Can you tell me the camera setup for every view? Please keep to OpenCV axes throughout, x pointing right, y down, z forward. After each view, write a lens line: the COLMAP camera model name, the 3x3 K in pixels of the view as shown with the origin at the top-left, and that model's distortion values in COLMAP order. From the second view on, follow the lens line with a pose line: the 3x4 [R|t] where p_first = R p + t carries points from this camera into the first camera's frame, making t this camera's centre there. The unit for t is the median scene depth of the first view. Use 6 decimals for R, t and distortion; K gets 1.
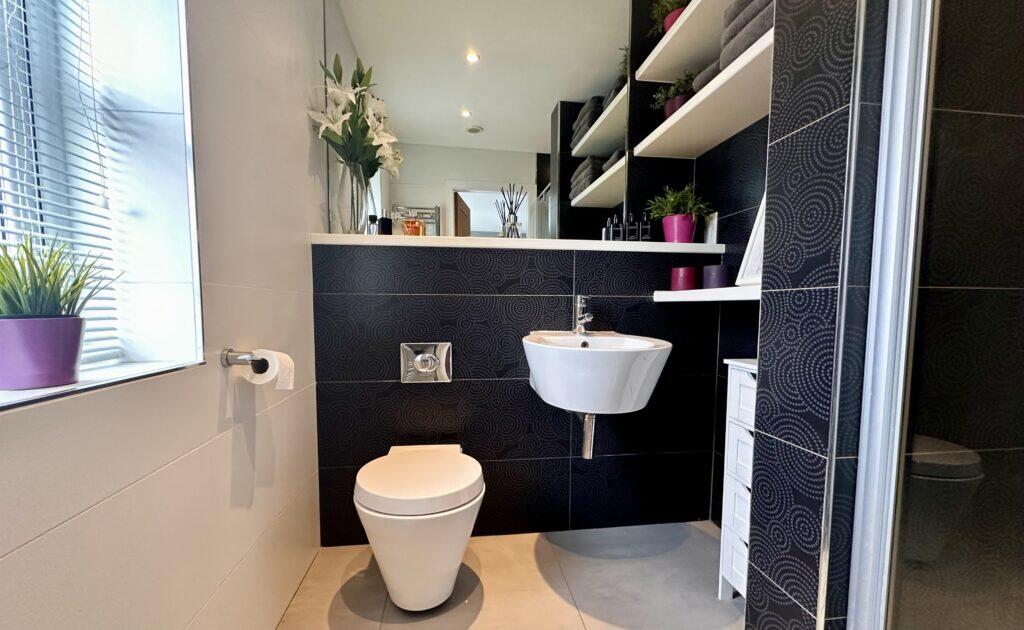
lens RADIAL K [[414.9, 0, 508.0], [0, 414.9, 337.0], [0, 0, 1]] dist [-0.000679, -0.000061]
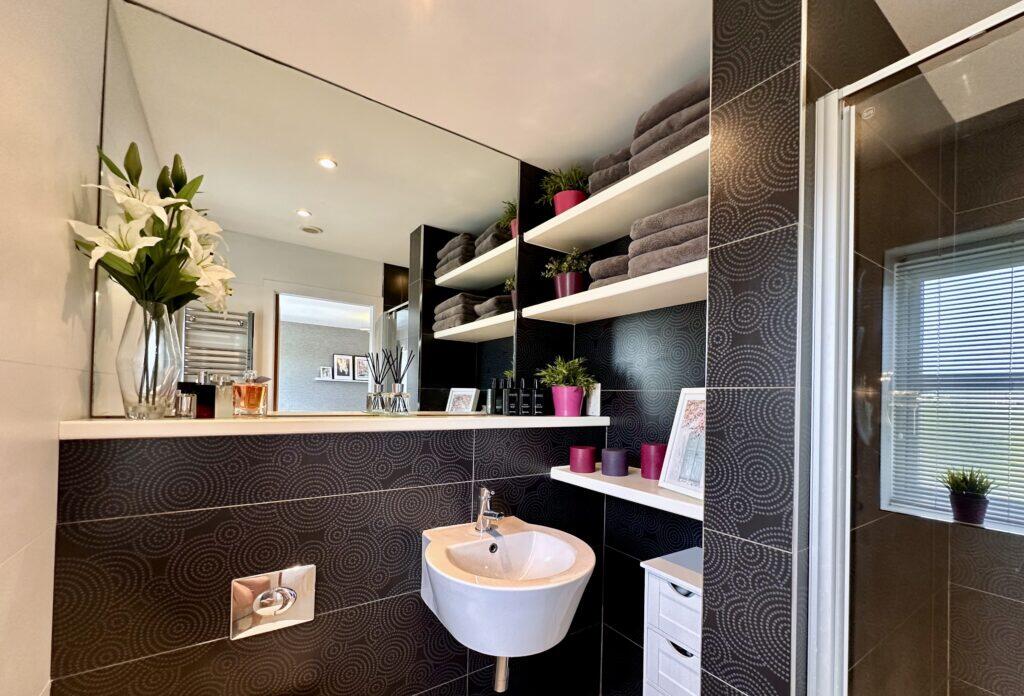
lens RADIAL K [[427.2, 0, 531.1], [0, 427.2, 391.2], [0, 0, 1]] dist [-0.003163, -0.000553]
pose [[0.888267, 0.021509, 0.458824, -0.154662], [0.013979, 0.997174, -0.073809, -0.232320], [-0.459115, 0.071976, 0.885457, 0.154715]]
